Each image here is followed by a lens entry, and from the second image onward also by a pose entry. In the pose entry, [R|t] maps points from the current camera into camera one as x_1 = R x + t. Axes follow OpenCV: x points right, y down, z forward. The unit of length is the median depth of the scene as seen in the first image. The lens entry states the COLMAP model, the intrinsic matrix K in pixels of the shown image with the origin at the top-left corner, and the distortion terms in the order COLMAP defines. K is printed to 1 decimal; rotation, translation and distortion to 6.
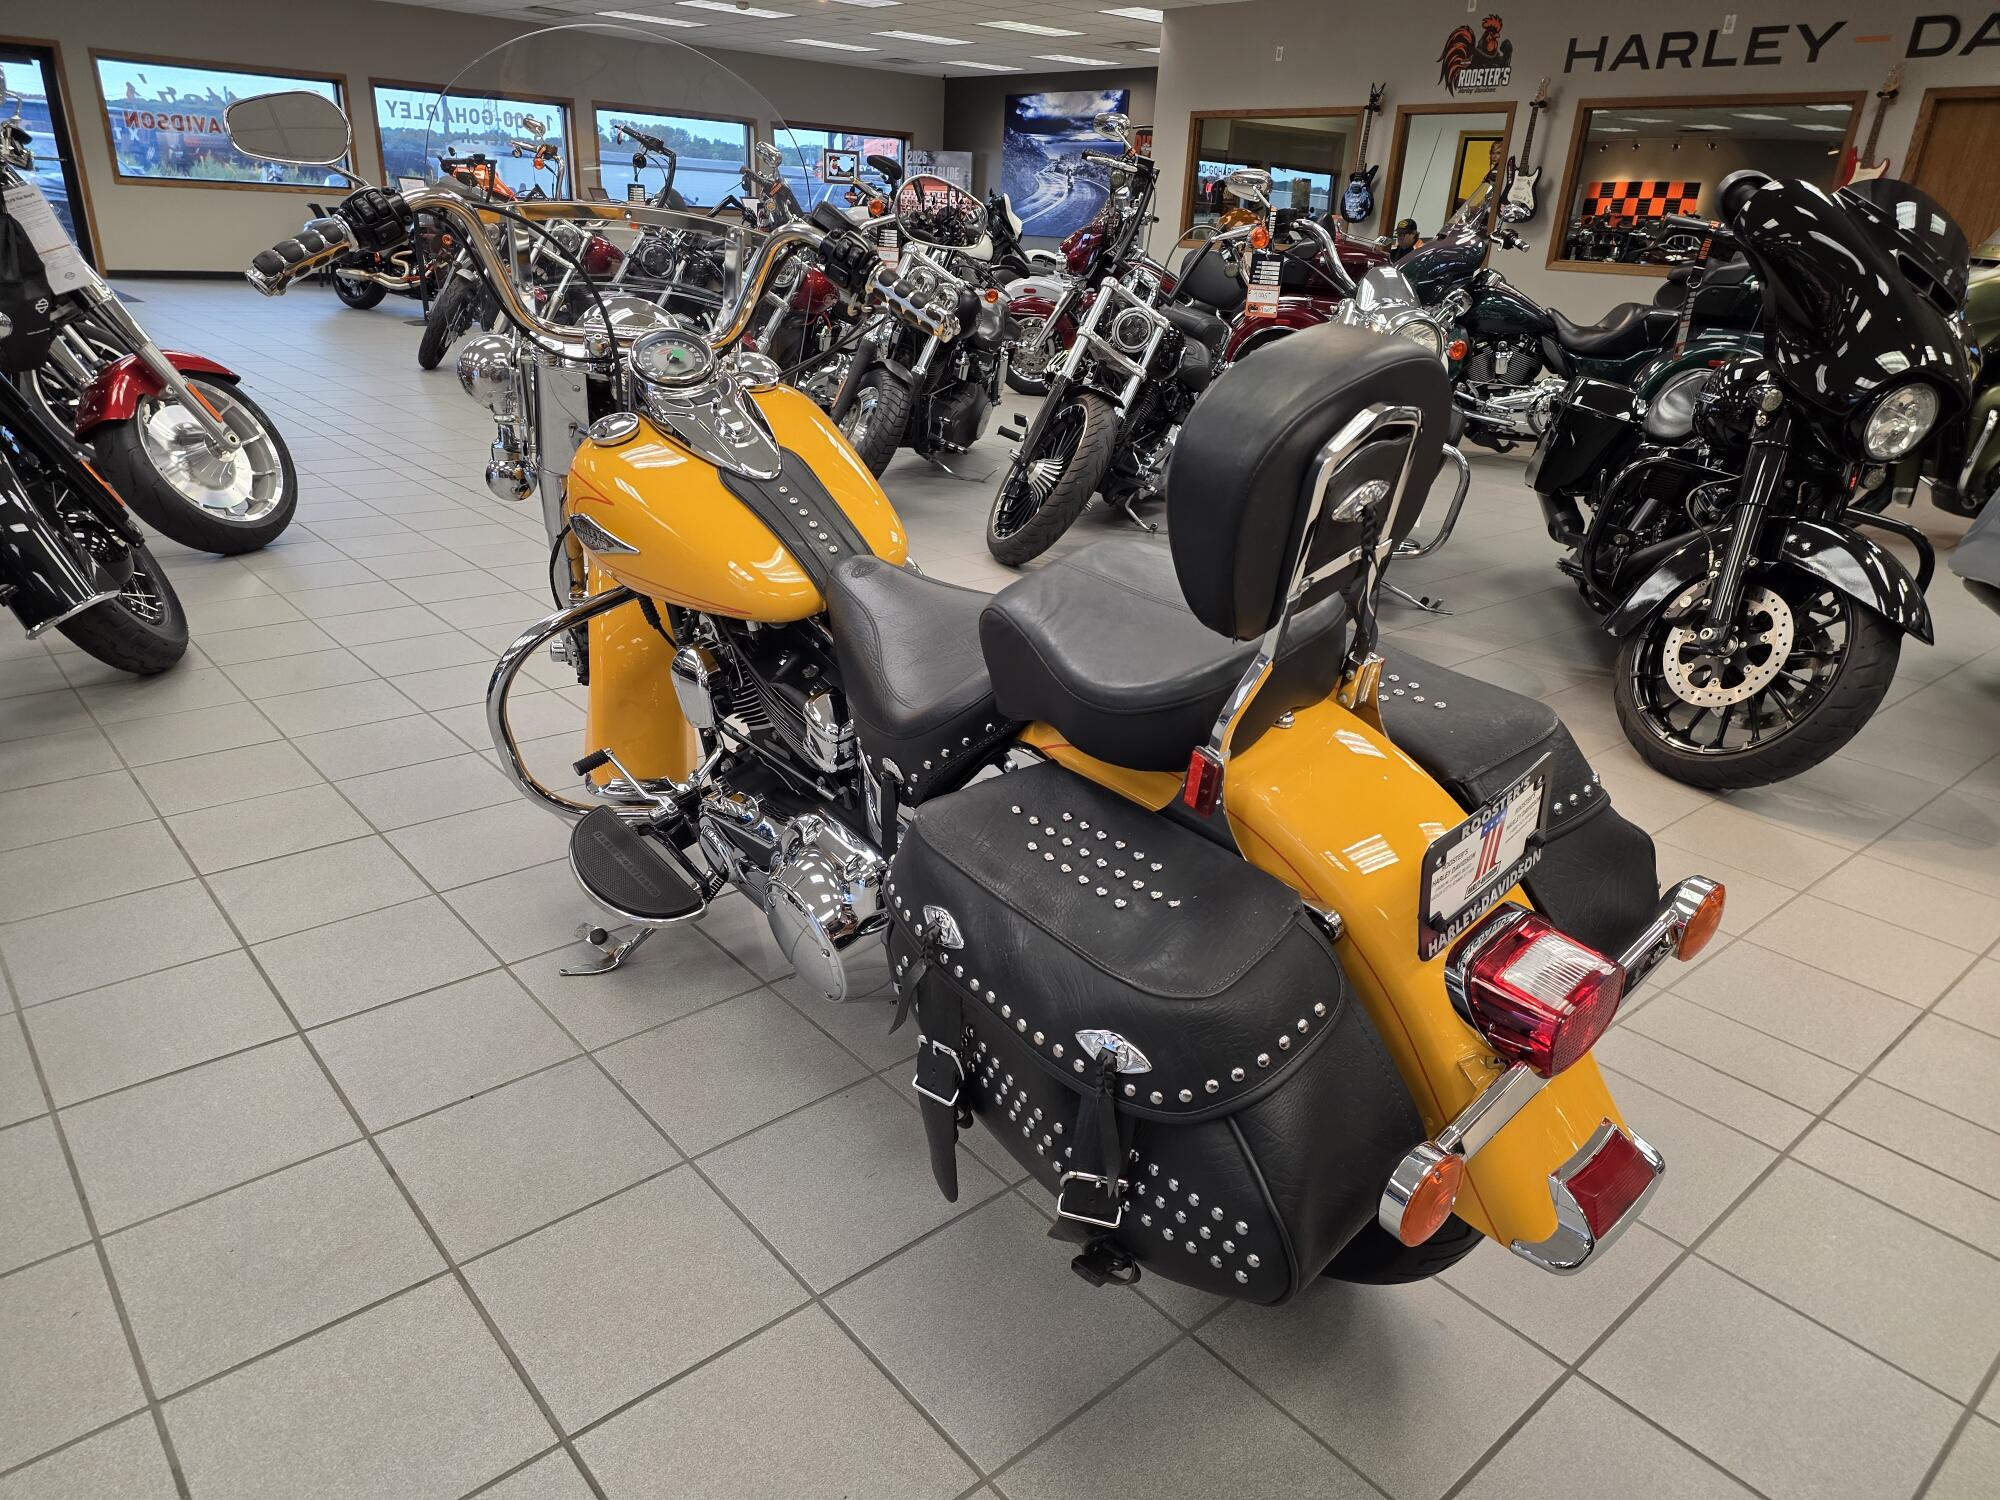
lens RADIAL K [[1341.0, 0, 999.6], [0, 1341.0, 711.9], [0, 0, 1]] dist [0.122220, -0.115430]
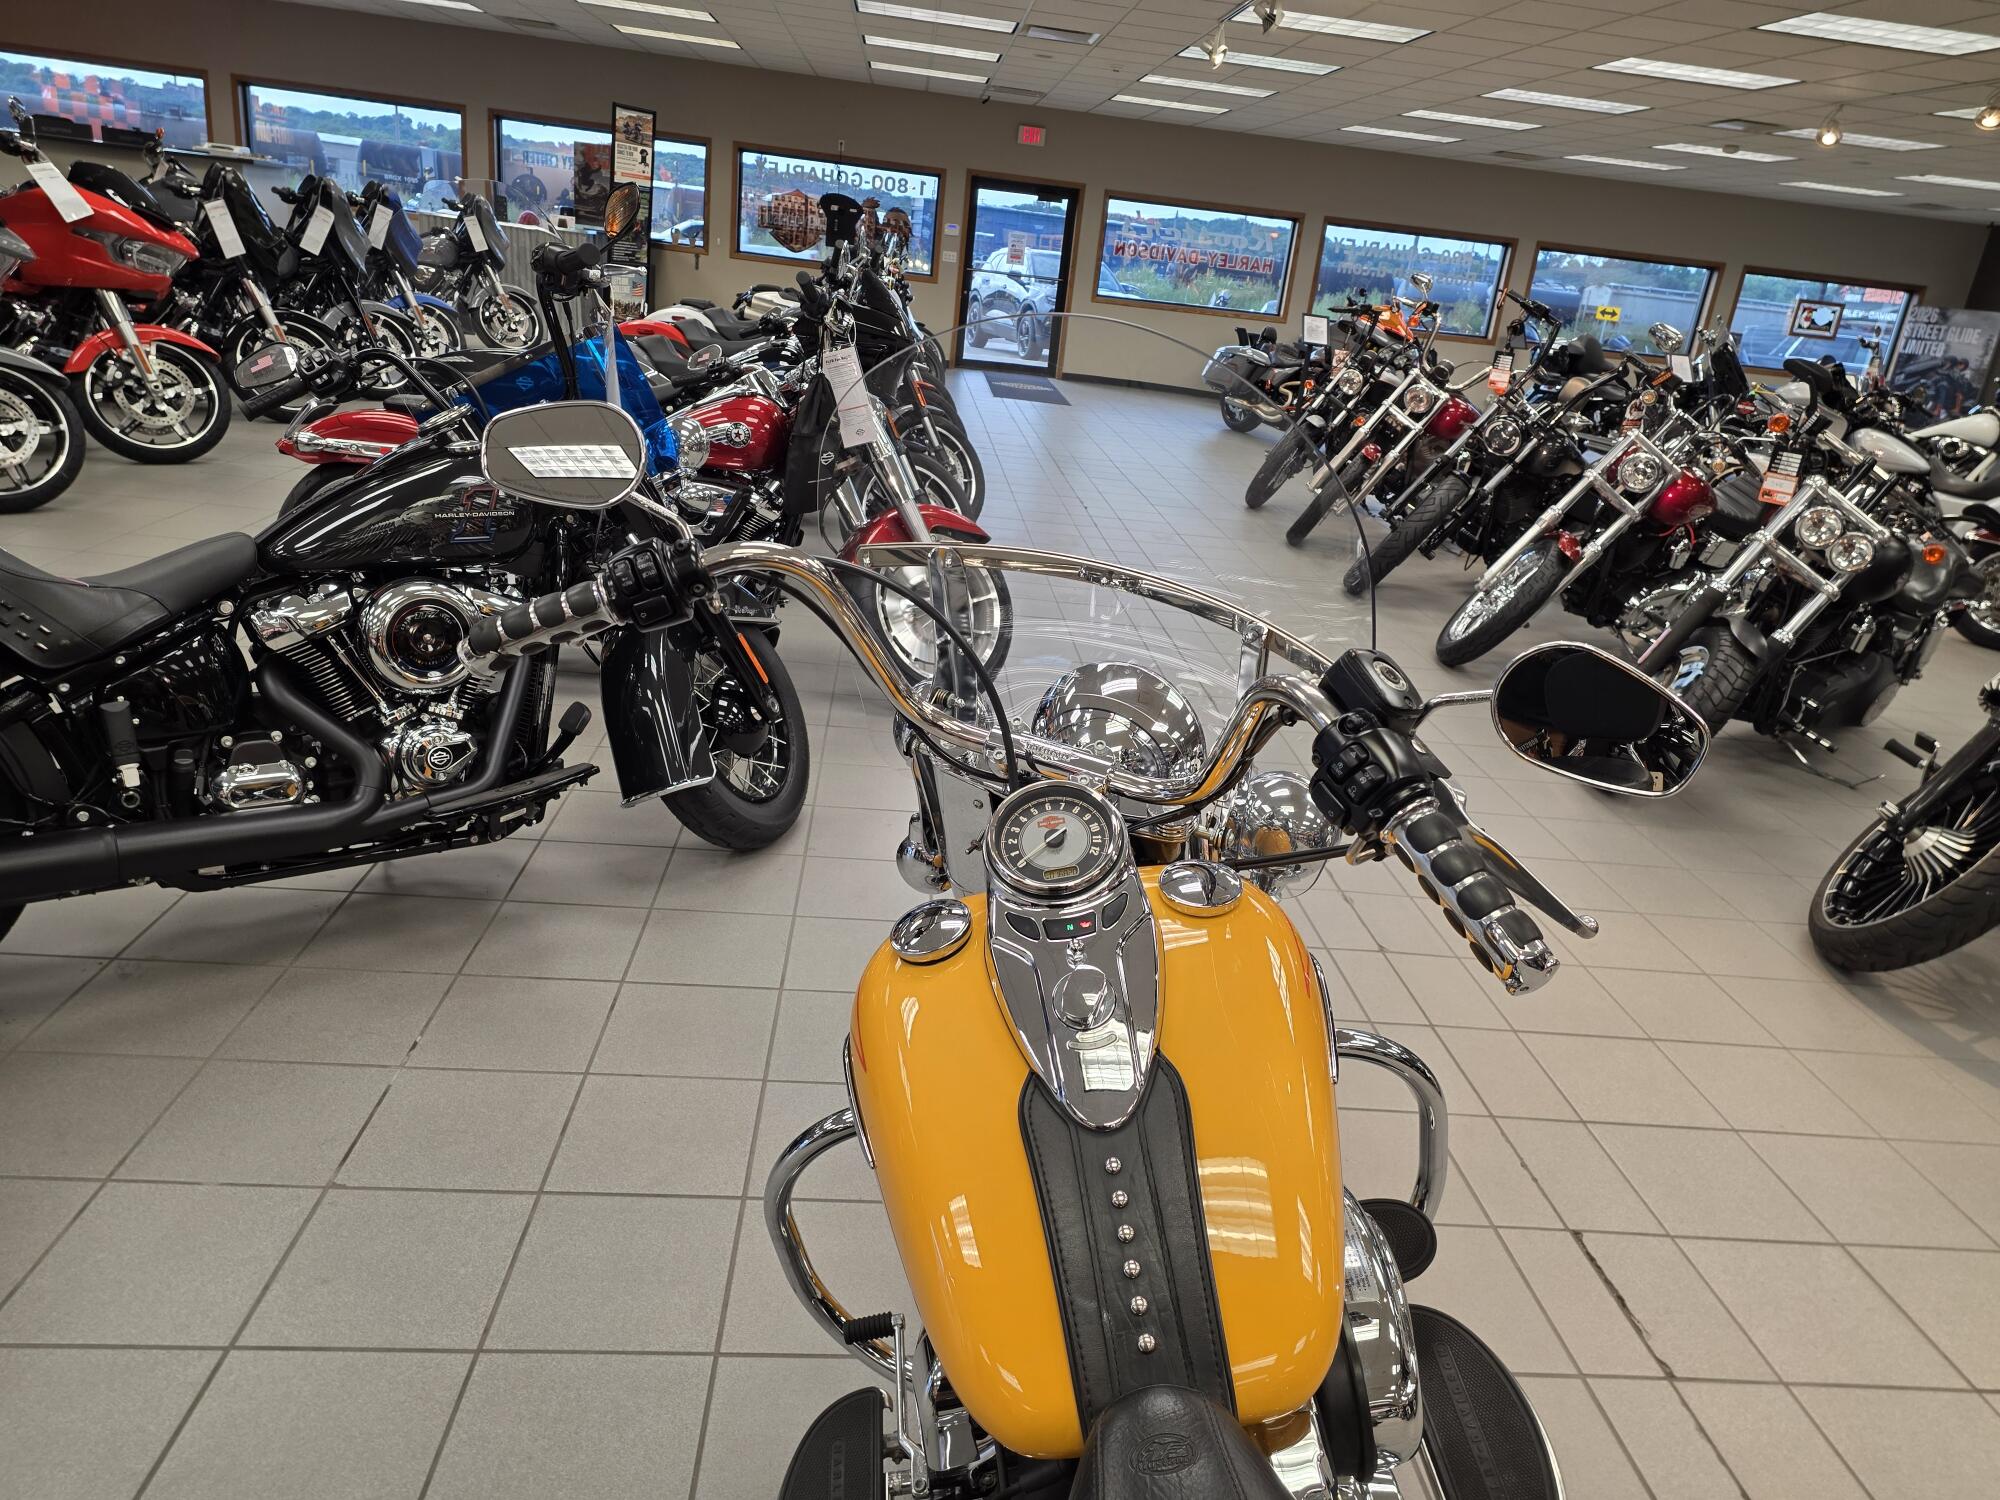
lens RADIAL K [[1341.0, 0, 999.6], [0, 1341.0, 711.9], [0, 0, 1]] dist [0.122220, -0.115430]
pose [[0.804882, 0.235087, -0.544885, 0.014517], [-0.278102, 0.960545, 0.003620, -0.092889], [0.524237, 0.148620, 0.838503, 0.146782]]
